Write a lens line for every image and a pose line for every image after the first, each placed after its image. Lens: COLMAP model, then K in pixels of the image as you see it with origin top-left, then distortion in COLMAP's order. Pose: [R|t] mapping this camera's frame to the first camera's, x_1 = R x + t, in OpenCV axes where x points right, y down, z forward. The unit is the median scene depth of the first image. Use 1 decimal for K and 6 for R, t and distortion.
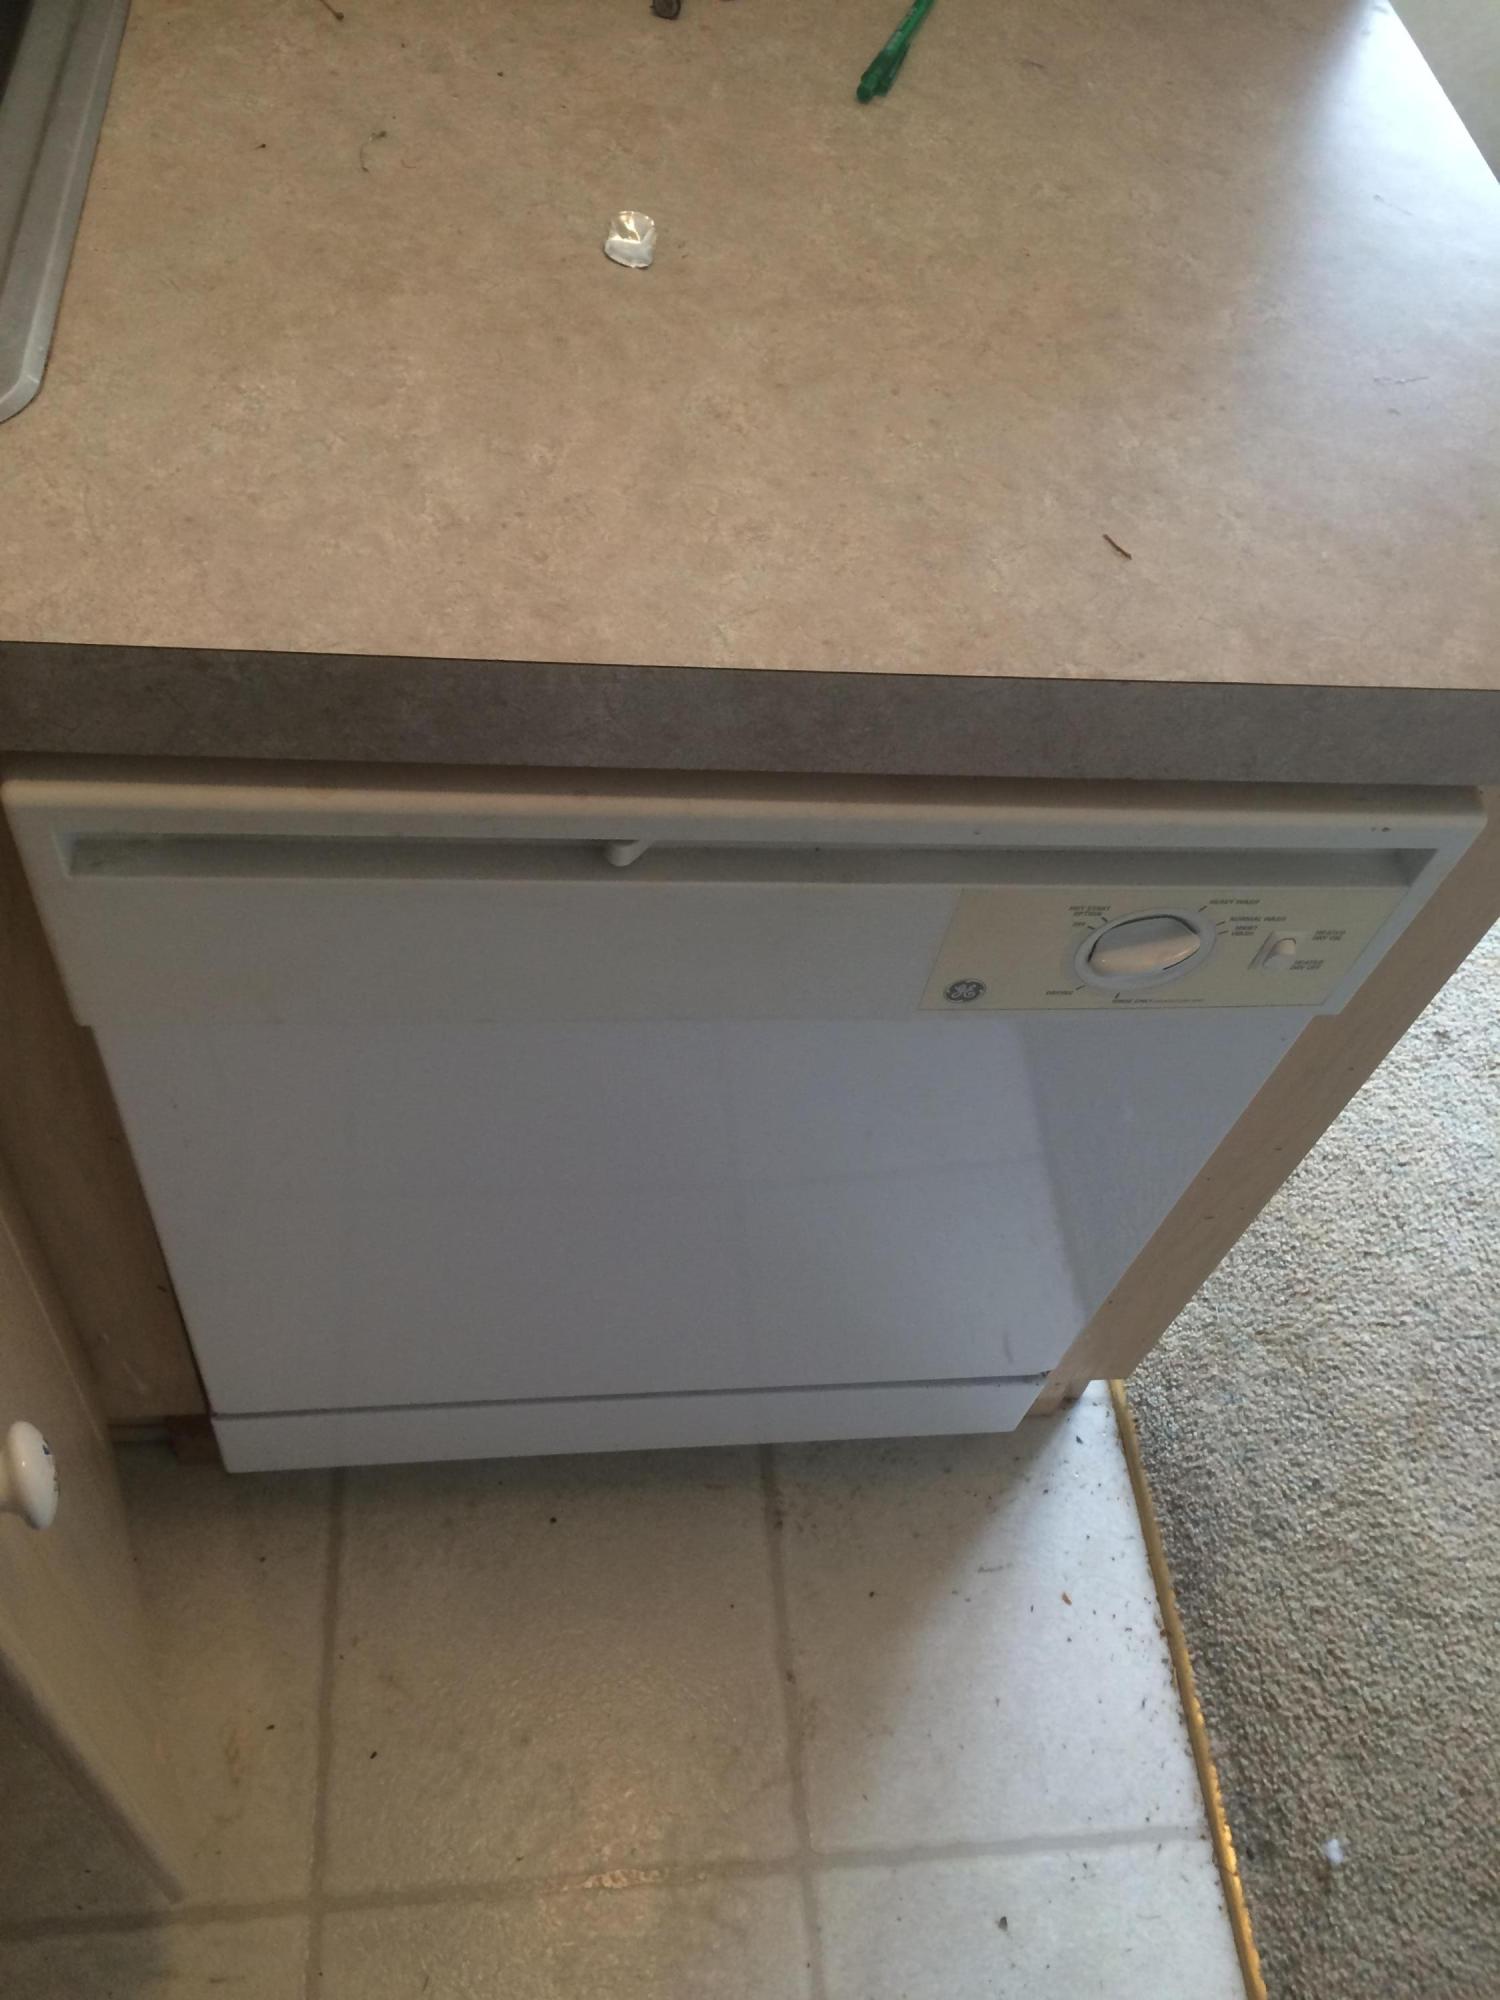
lens RADIAL K [[1684.5, 0, 754.0], [0, 1684.5, 997.6], [0, 0, 1]] dist [0.010174, -0.043954]
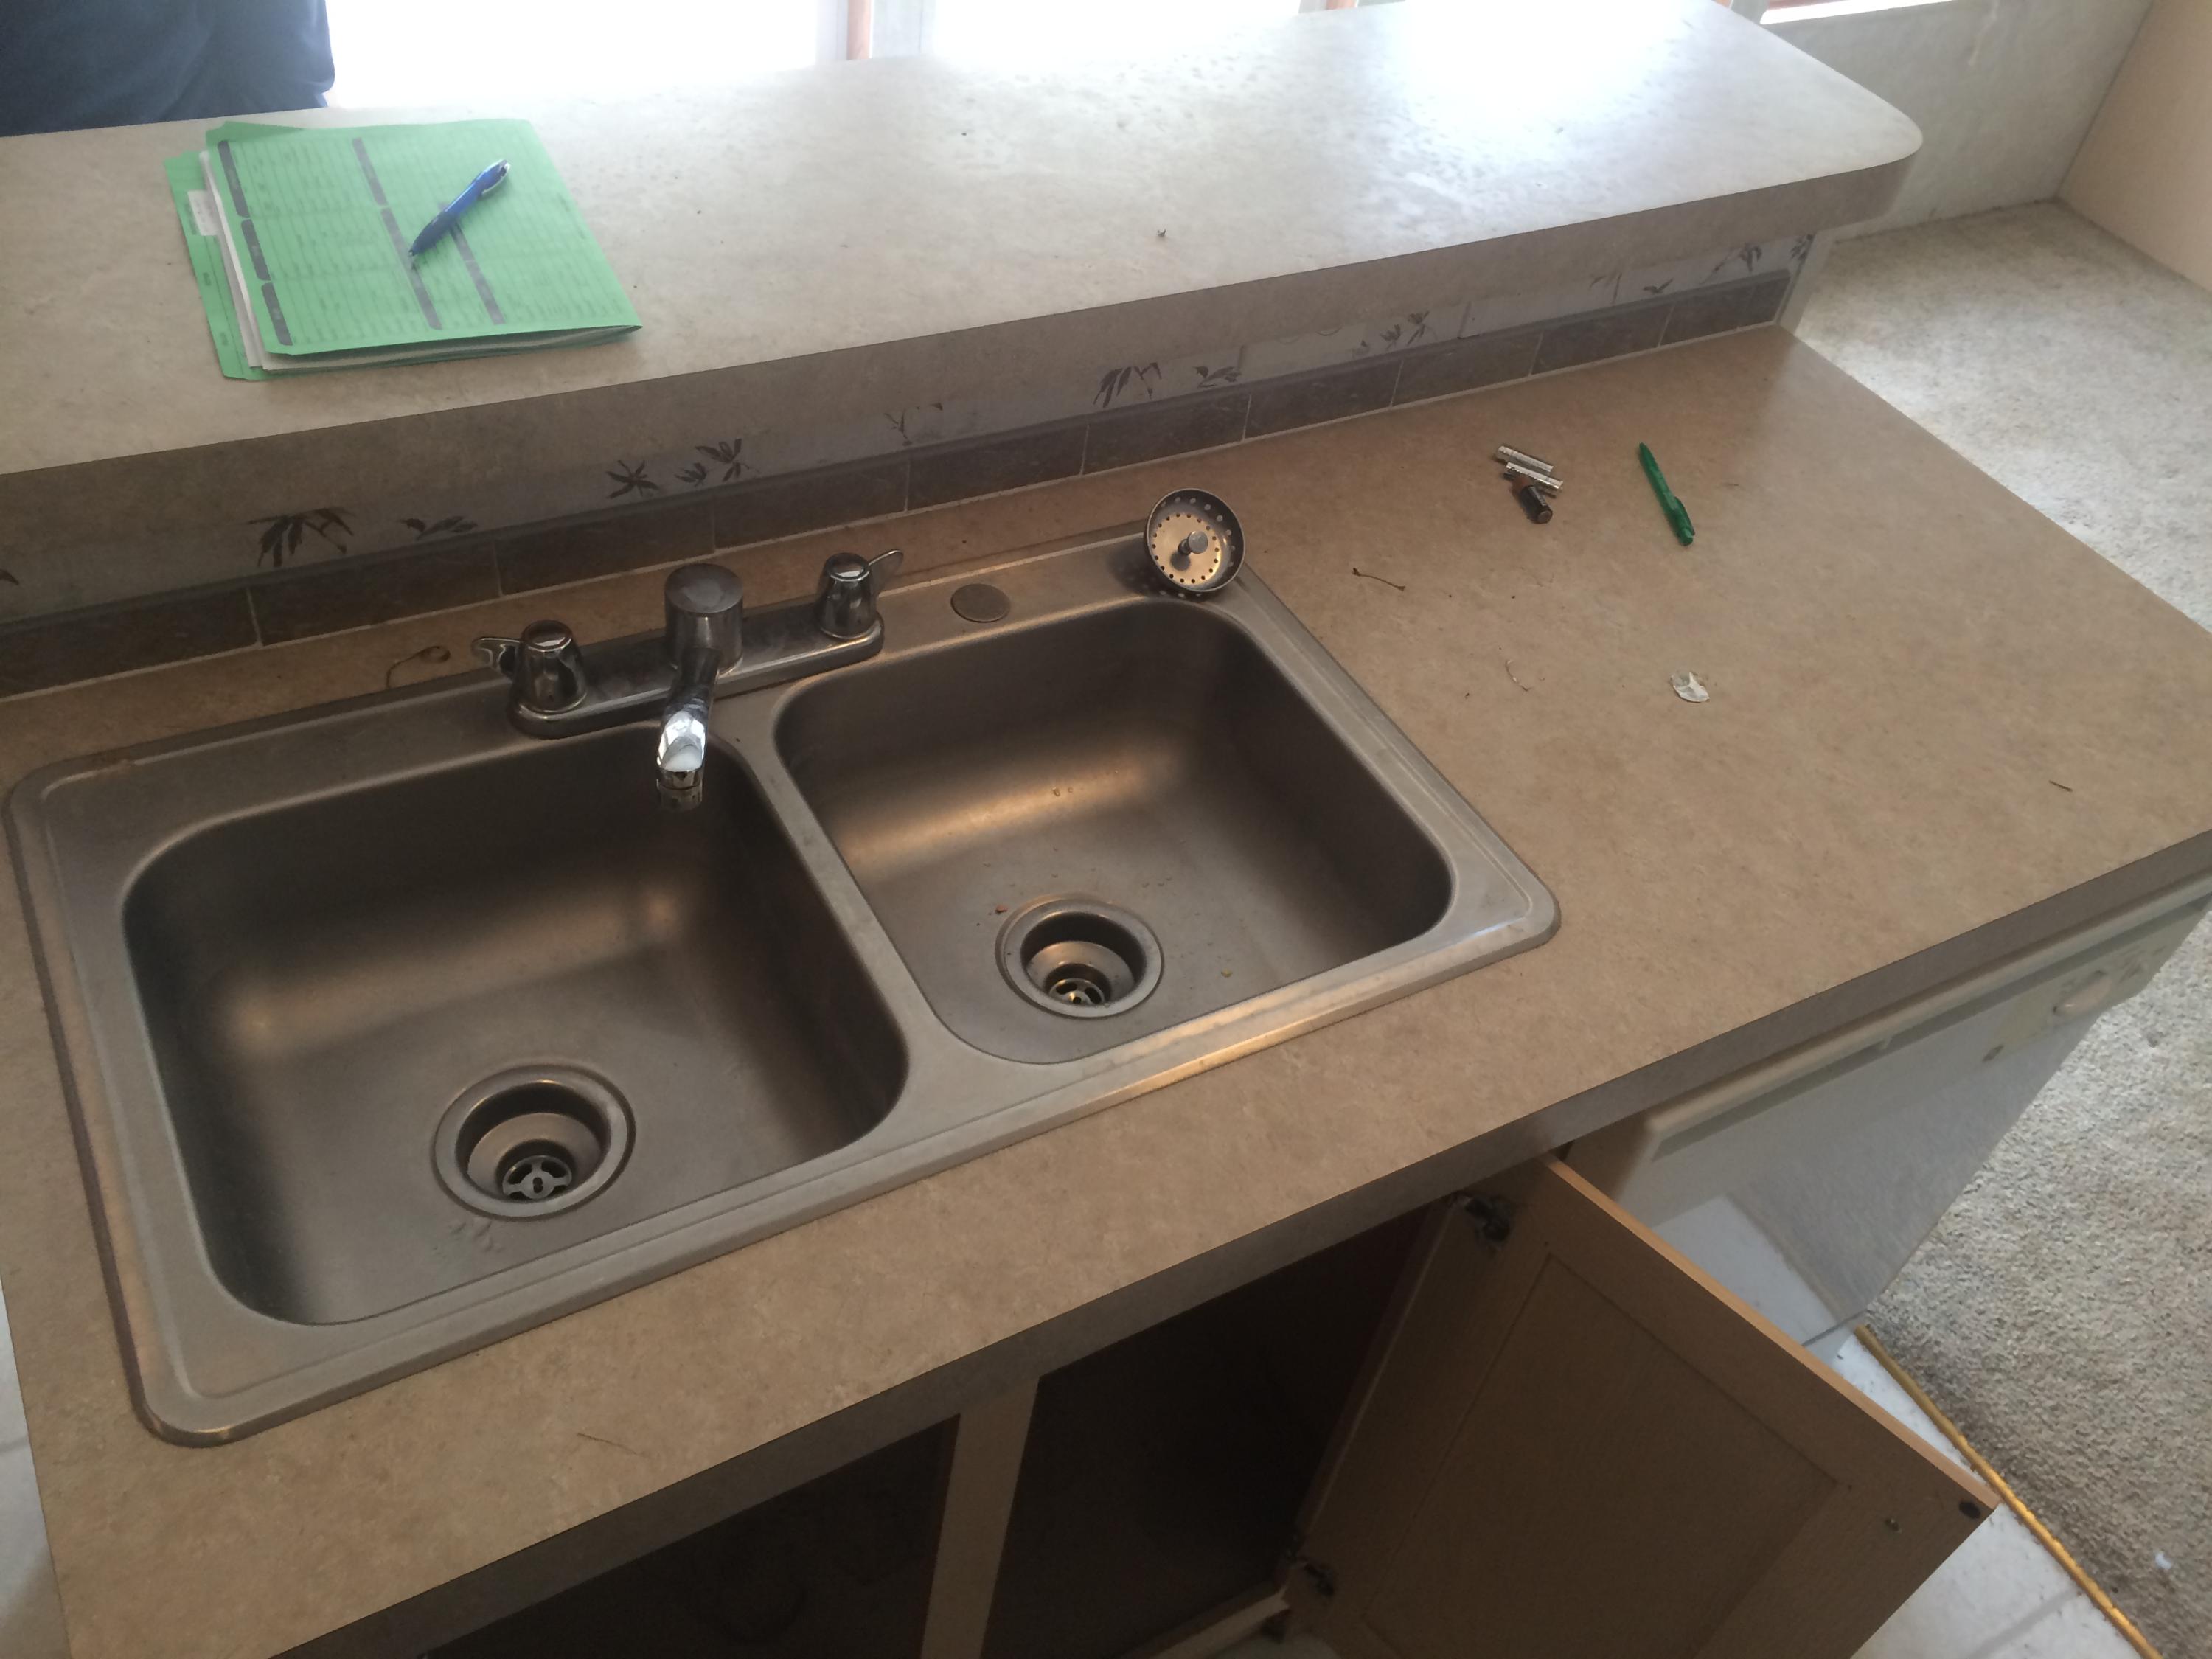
lens RADIAL K [[1863.0, 0, 1103.3], [0, 1863.0, 833.3], [0, 0, 1]] dist [0.010174, -0.043954]
pose [[0.917756, -0.300603, 0.259541, -0.611907], [0.331771, 0.939523, -0.085001, -0.192064], [-0.218293, 0.164119, 0.961984, -0.334410]]
